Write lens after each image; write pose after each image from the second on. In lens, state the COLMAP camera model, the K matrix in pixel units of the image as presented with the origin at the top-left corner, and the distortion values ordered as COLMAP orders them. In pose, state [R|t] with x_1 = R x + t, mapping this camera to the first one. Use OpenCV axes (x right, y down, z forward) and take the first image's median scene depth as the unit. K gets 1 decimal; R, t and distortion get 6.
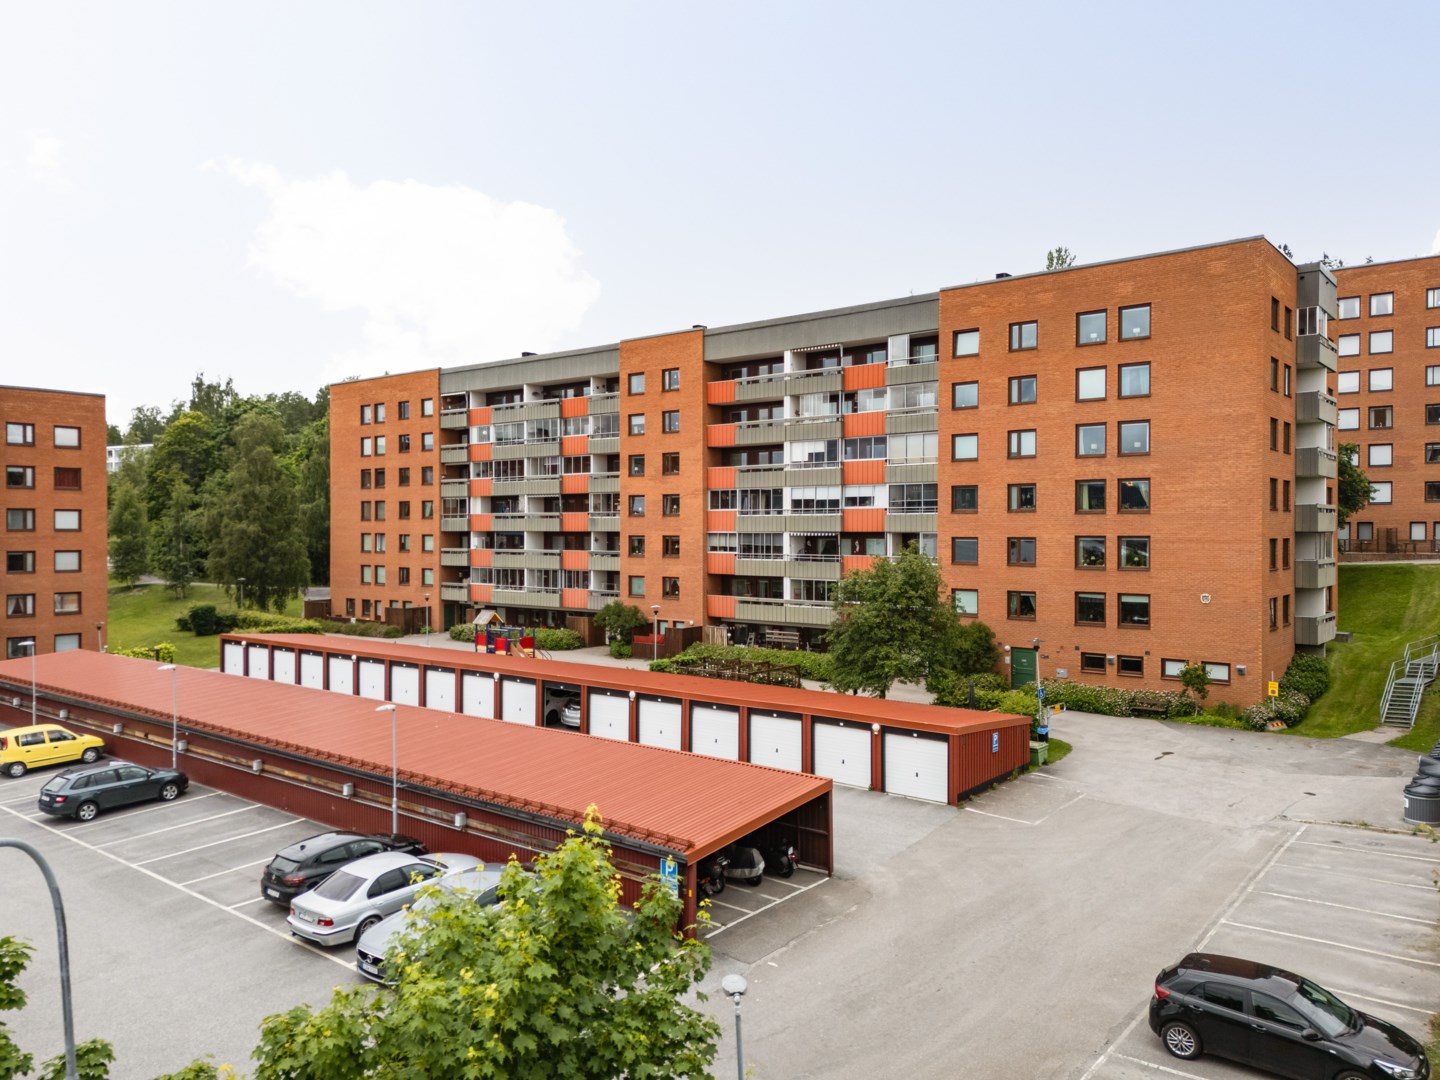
lens RADIAL K [[1053.7, 0, 720.6], [0, 1053.7, 537.5], [0, 0, 1]] dist [0.053669, -0.033962]
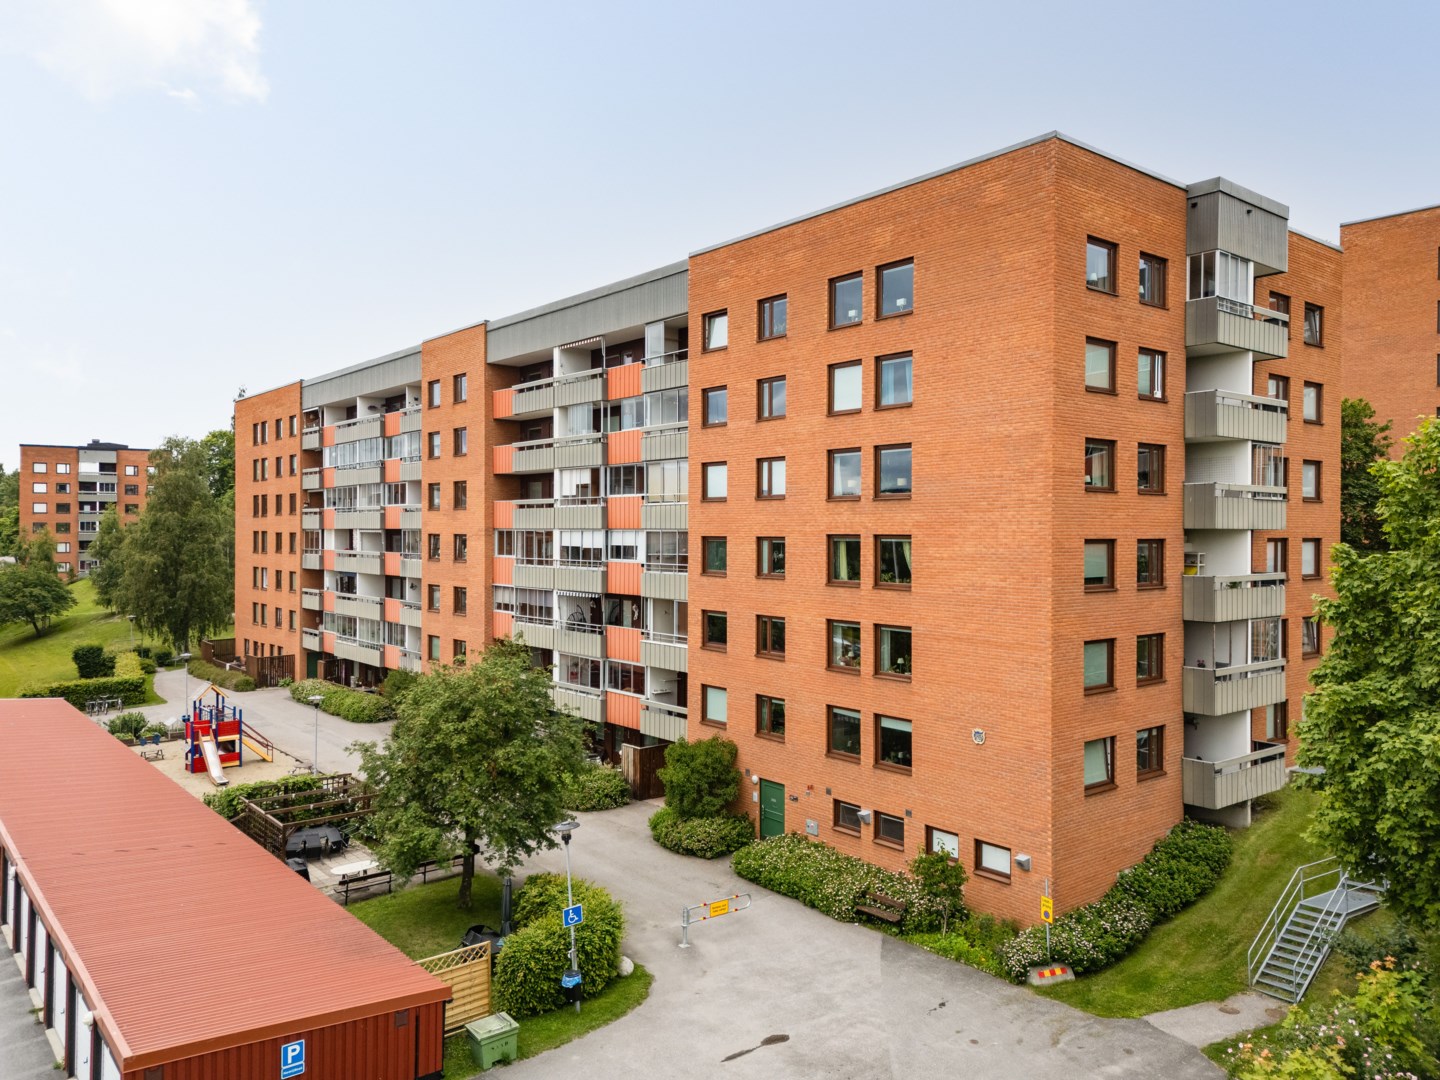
lens RADIAL K [[1053.7, 0, 729.0], [0, 1053.7, 537.1], [0, 0, 1]] dist [0.053669, -0.033962]
pose [[0.980346, 0.004475, -0.197236, 0.340166], [-0.004879, 0.999987, -0.001563, -0.043122], [0.197227, 0.002494, 0.980355, 0.293892]]
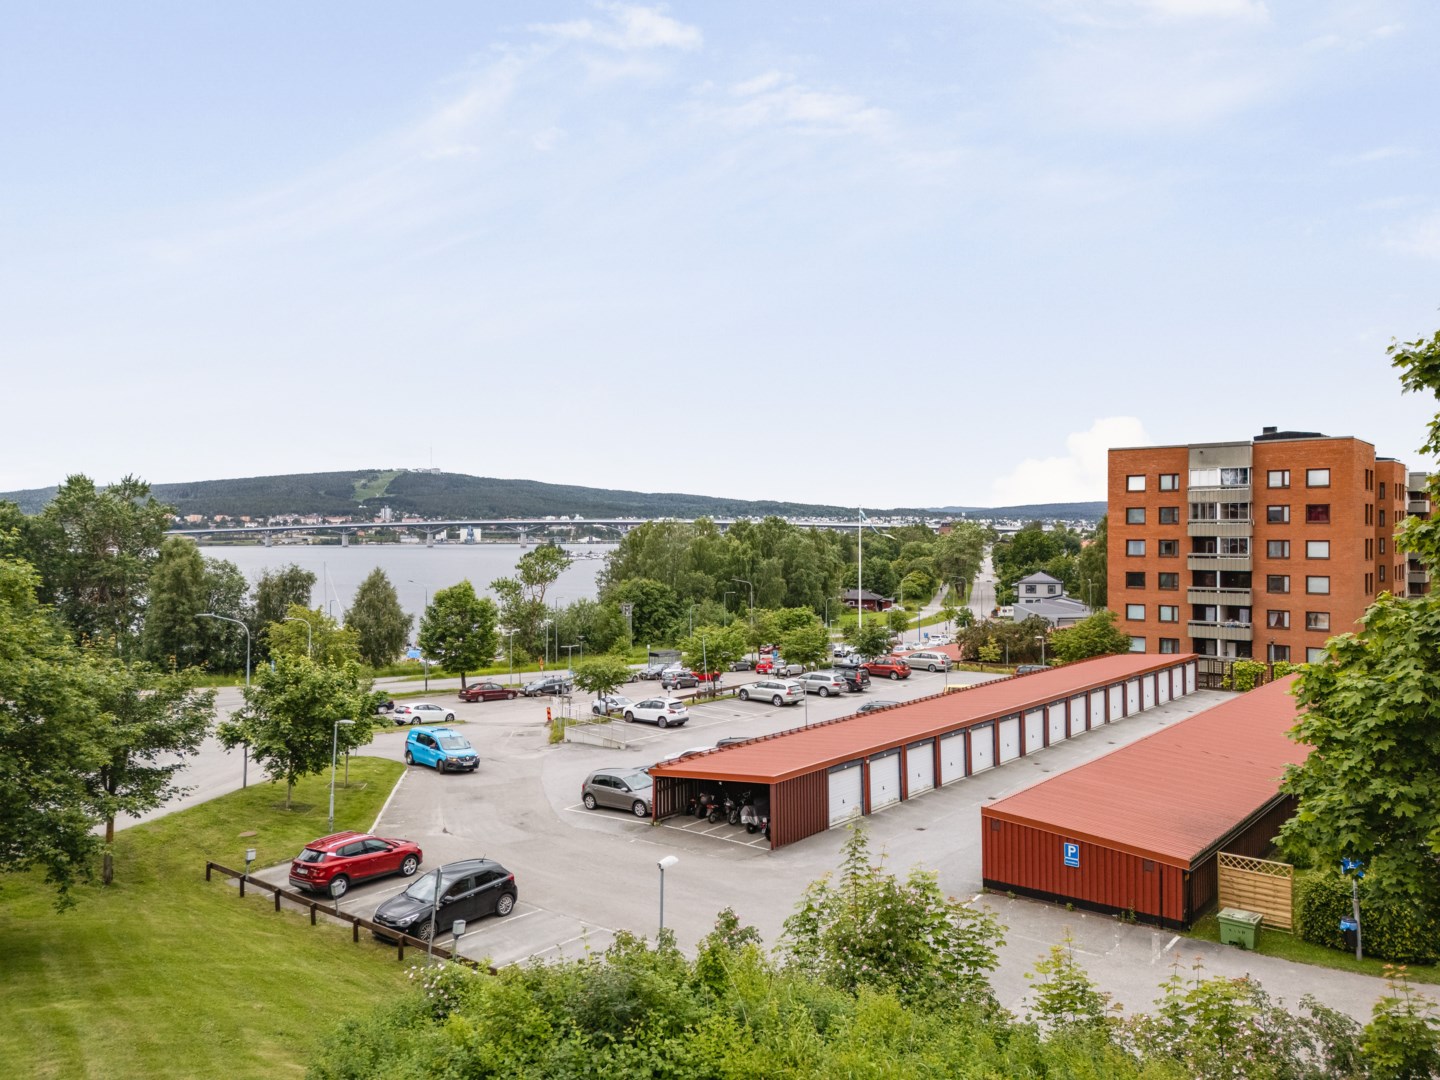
lens RADIAL K [[1053.7, 0, 723.1], [0, 1053.7, 537.6], [0, 0, 1]] dist [0.053669, -0.033962]
pose [[-0.018847, 0.001648, -0.999821, 0.635600], [-0.006001, 0.999980, 0.001762, -0.031296], [0.999804, 0.006033, -0.018837, 0.431264]]
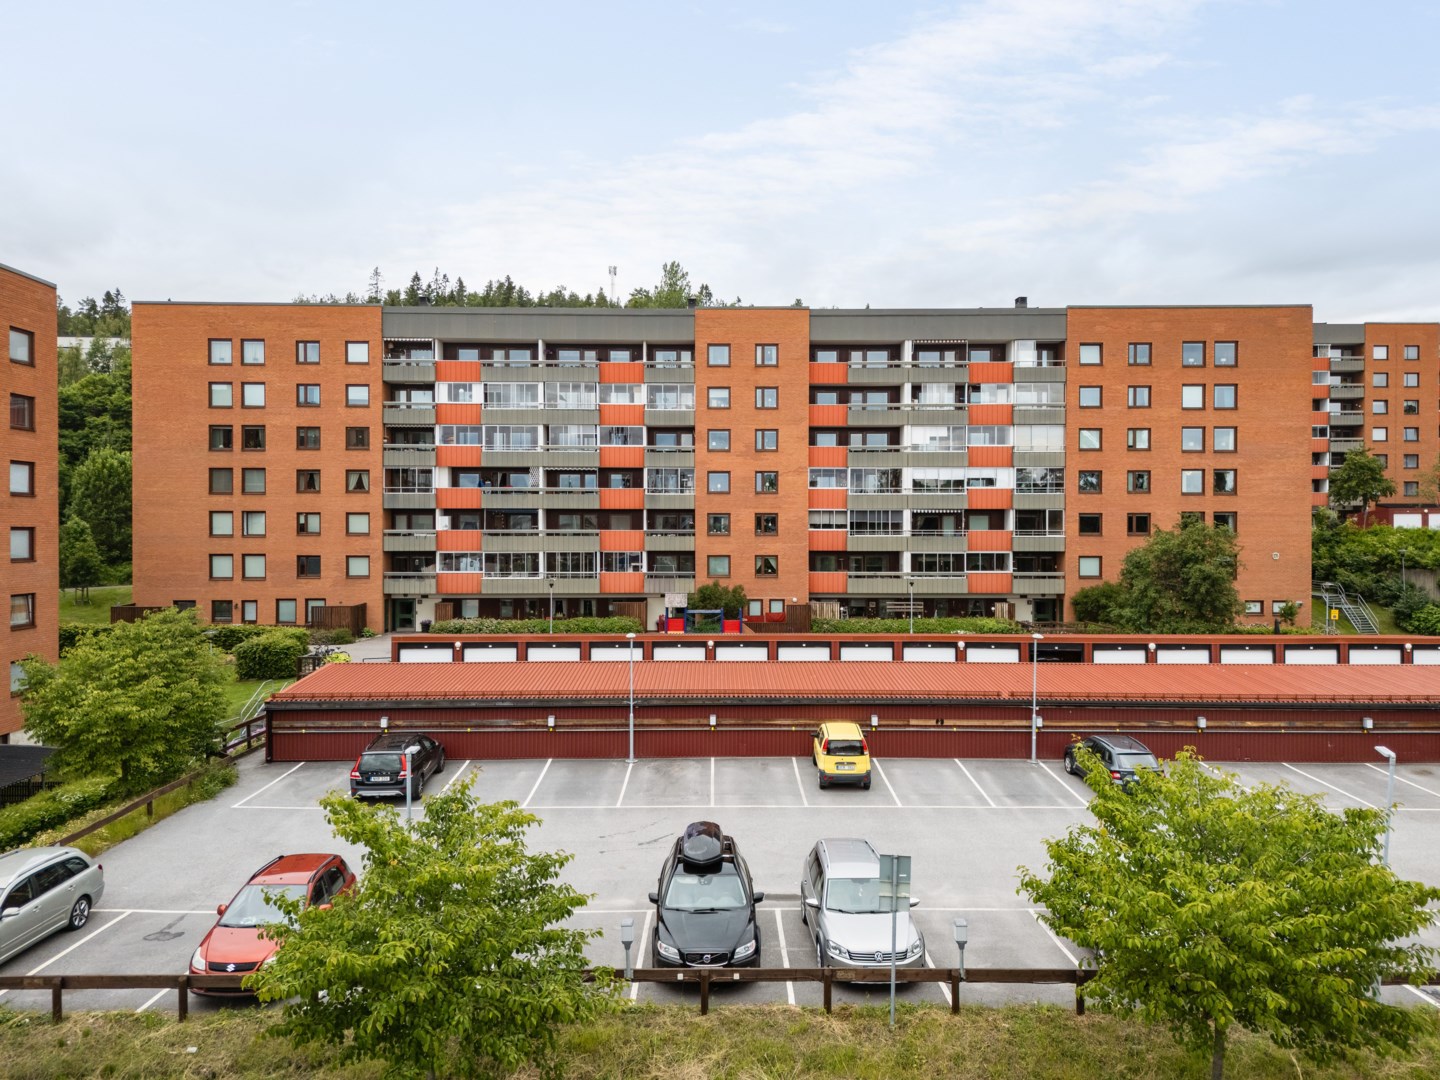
lens RADIAL K [[1053.7, 0, 757.3], [0, 1053.7, 527.9], [0, 0, 1]] dist [0.053669, -0.033962]
pose [[0.773051, 0.001029, 0.634343, -0.756119], [0.003979, 0.999971, -0.006471, 0.020487], [-0.634331, 0.007526, 0.773025, 0.271503]]
